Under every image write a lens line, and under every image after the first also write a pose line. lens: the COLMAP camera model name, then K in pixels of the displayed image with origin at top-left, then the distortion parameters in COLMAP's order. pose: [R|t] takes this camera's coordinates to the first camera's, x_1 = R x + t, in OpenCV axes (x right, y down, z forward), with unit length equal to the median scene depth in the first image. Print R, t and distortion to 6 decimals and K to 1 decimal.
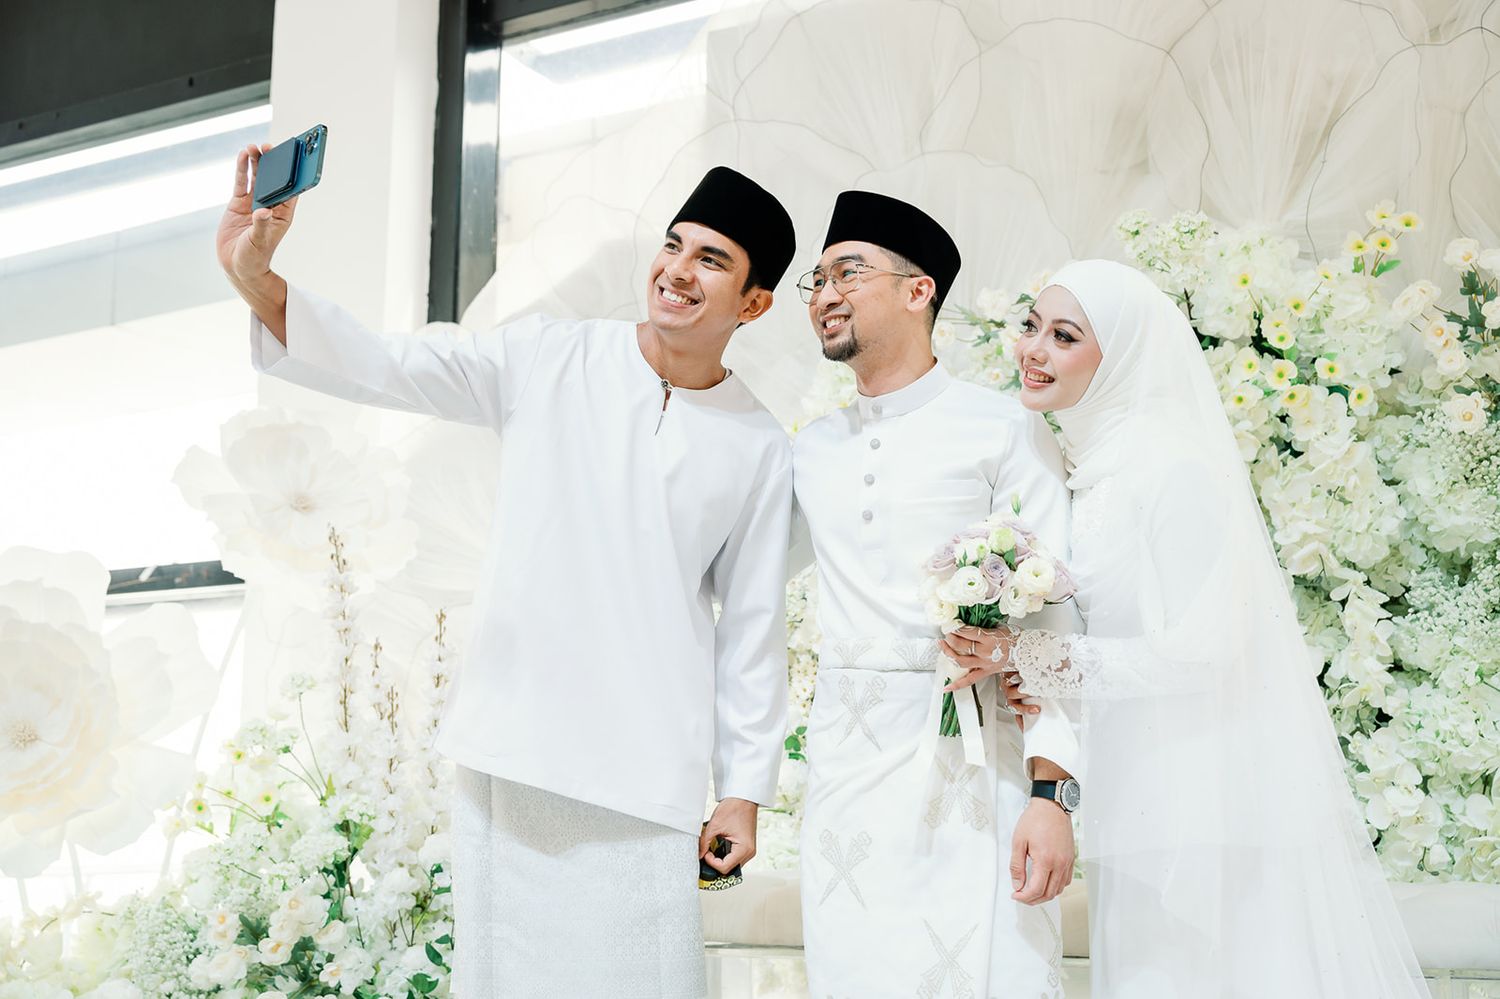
lens RADIAL K [[1682.7, 0, 750.0], [0, 1682.7, 499.5], [0, 0, 1]] dist [0.013342, 0.020388]
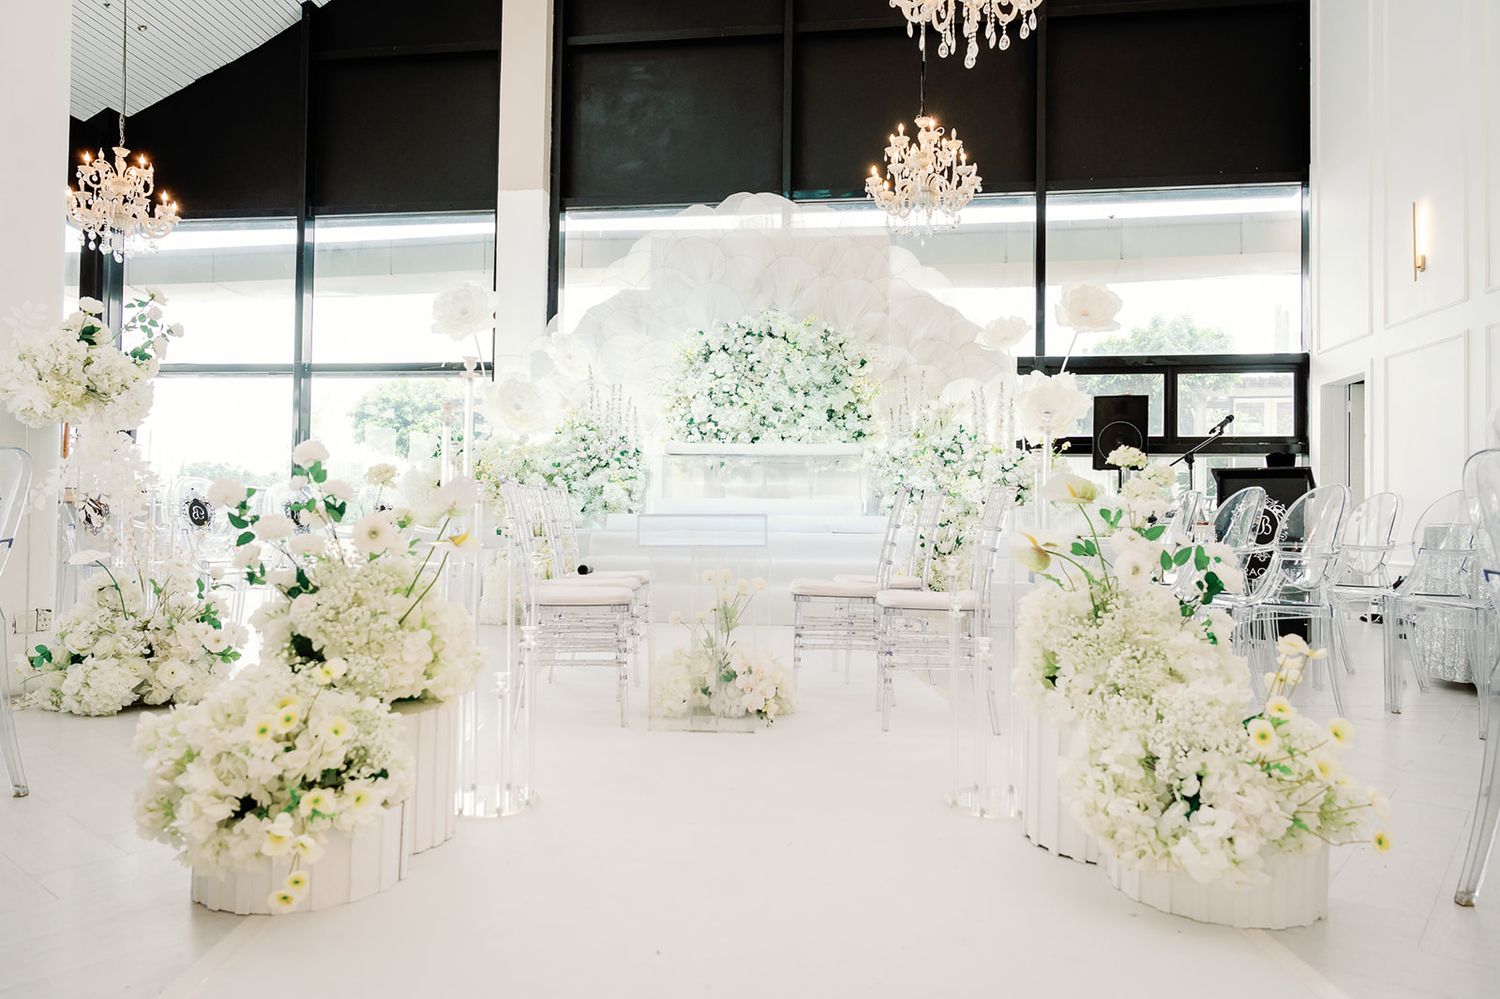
lens RADIAL K [[1015.4, 0, 750.0], [0, 1015.4, 499.5], [0, 0, 1]] dist [-0.000815, 0.000200]
pose [[0.943225, 0.018056, 0.331663, -0.781617], [-0.075934, 0.983801, 0.162389, -0.107226], [-0.323358, -0.178354, 0.929317, -1.831823]]
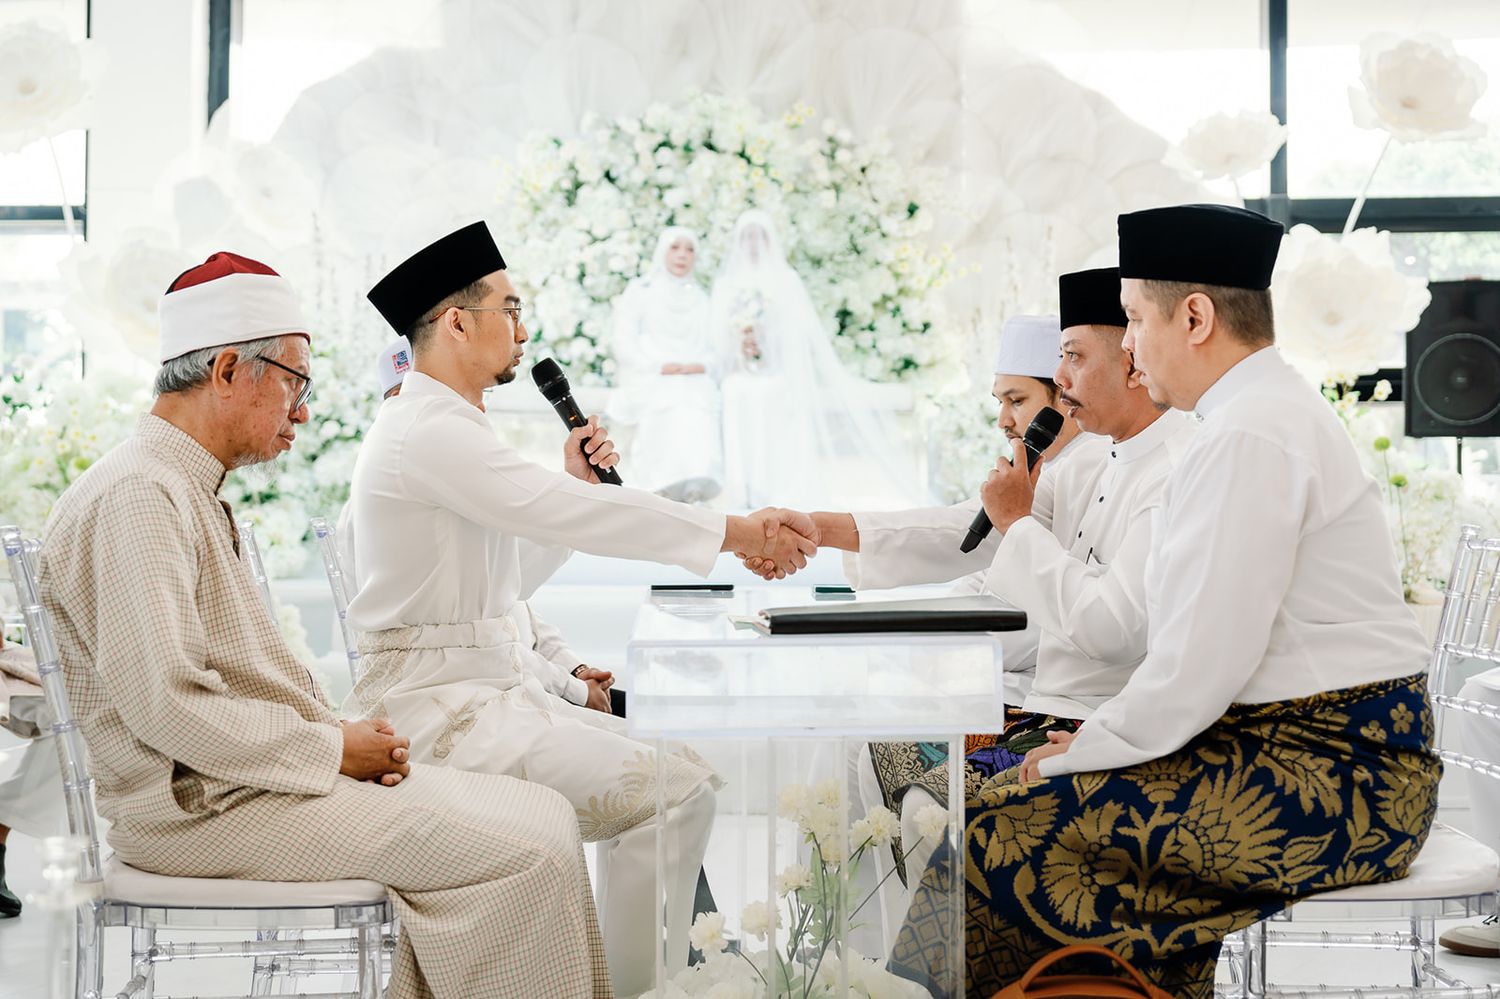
lens RADIAL K [[1958.0, 0, 750.0], [0, 1958.0, 499.5], [0, 0, 1]] dist [0.001218, -0.032396]
pose [[0.910710, 0.006174, 0.413000, -0.780922], [-0.081026, 0.983131, 0.163974, -0.072799], [-0.405021, -0.182797, 0.895848, -1.451683]]
